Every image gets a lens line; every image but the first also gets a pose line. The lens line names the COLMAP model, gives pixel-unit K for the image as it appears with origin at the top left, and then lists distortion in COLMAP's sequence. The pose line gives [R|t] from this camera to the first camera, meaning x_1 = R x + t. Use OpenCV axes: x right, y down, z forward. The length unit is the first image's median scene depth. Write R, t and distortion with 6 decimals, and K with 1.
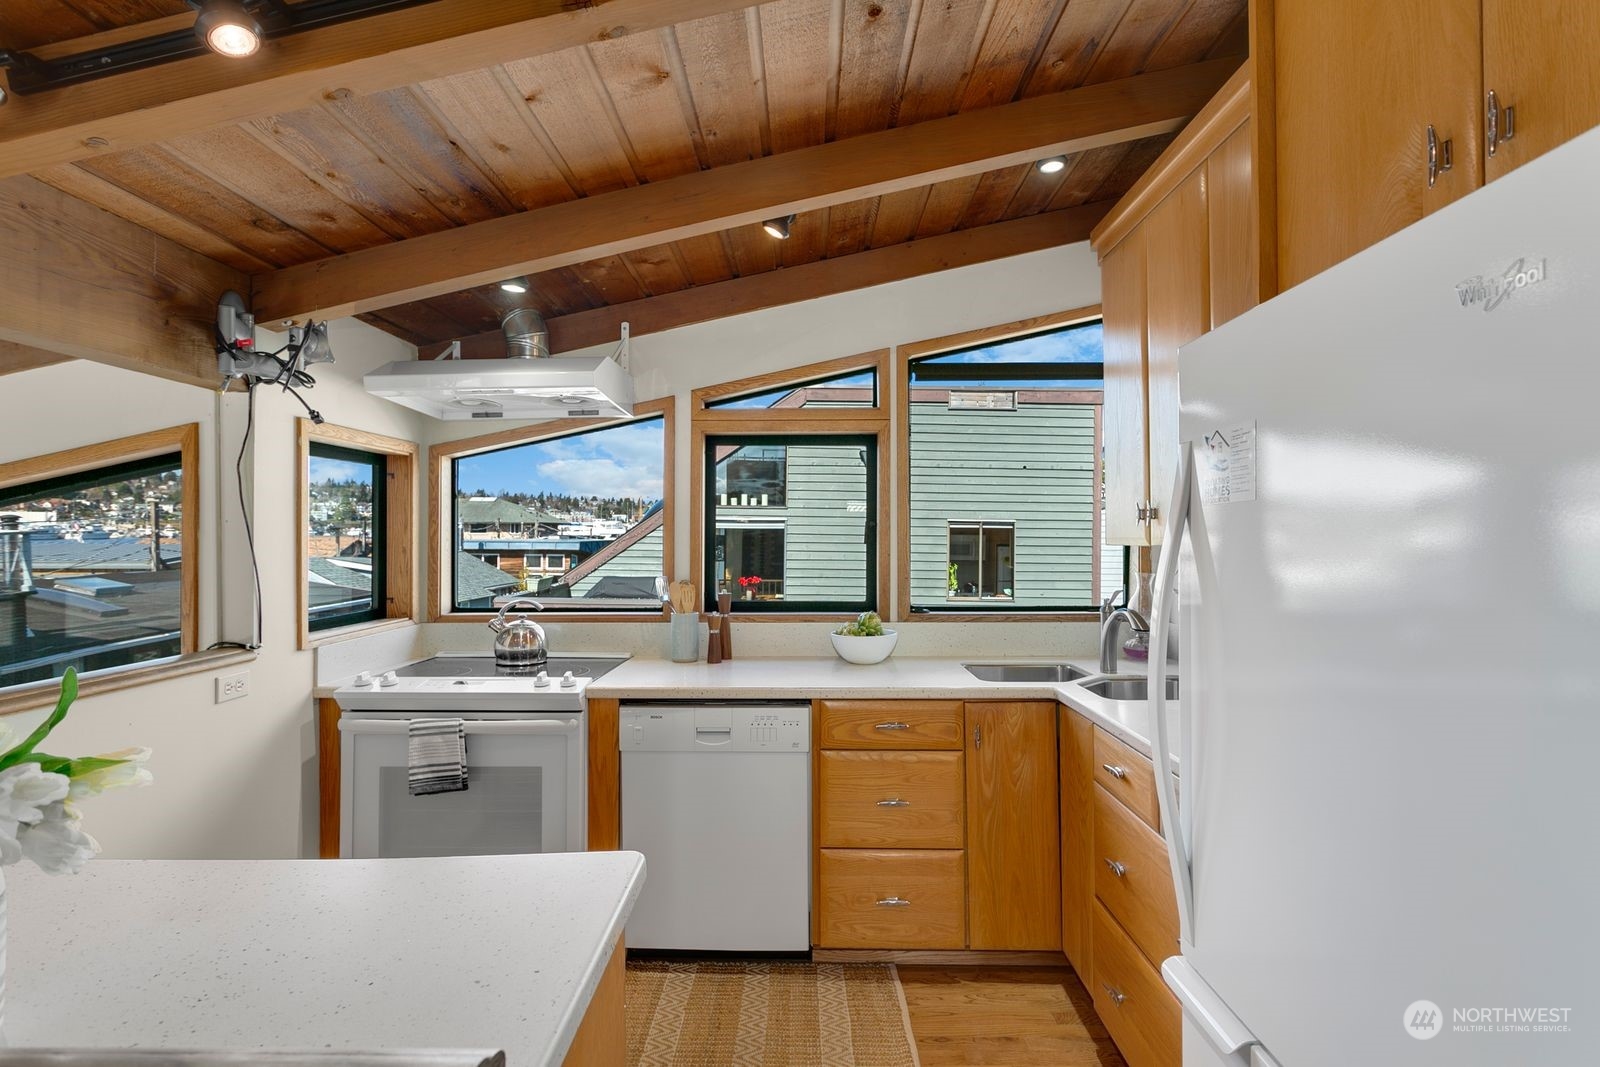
lens RADIAL K [[797.5, 0, 800.0], [0, 797.5, 536.8], [0, 0, 1]] dist [-0.025816, 0.024501]
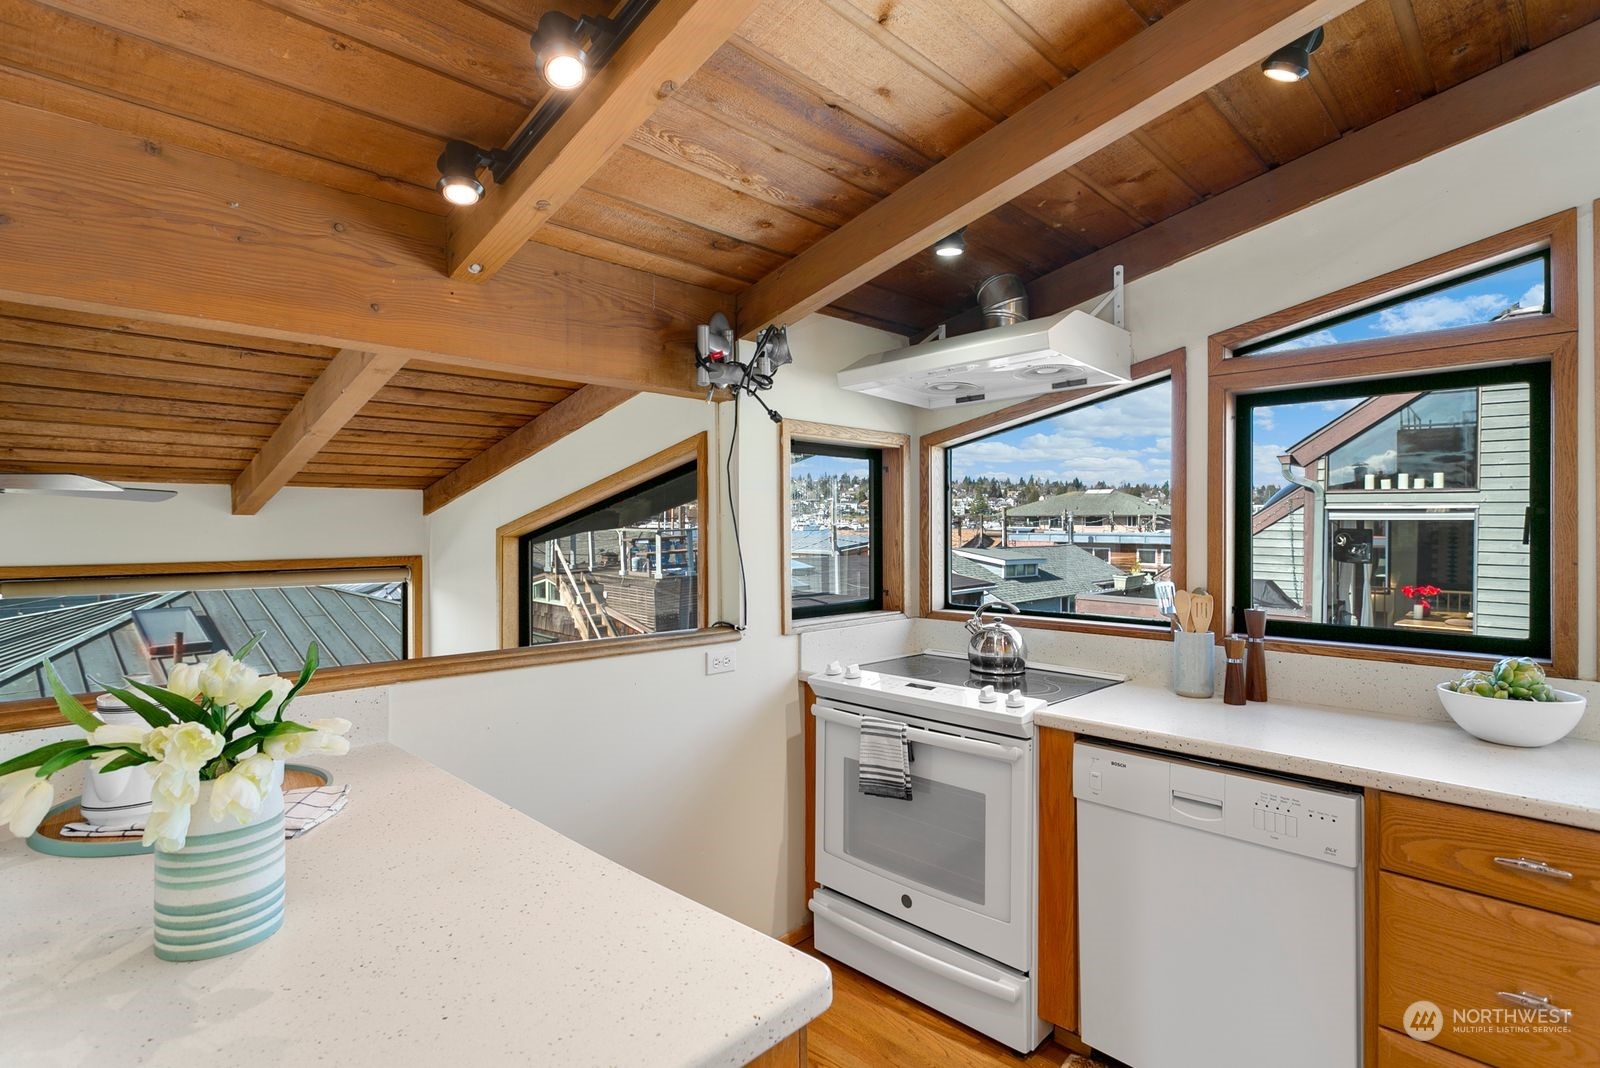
lens RADIAL K [[802.8, 0, 796.3], [0, 802.8, 528.5], [0, 0, 1]] dist [-0.001684, -0.000187]
pose [[0.711474, 0.002644, -0.702707, 0.123803], [-0.003995, 0.999992, -0.000282, -0.000886], [0.702701, 0.003008, 0.711479, 0.193494]]
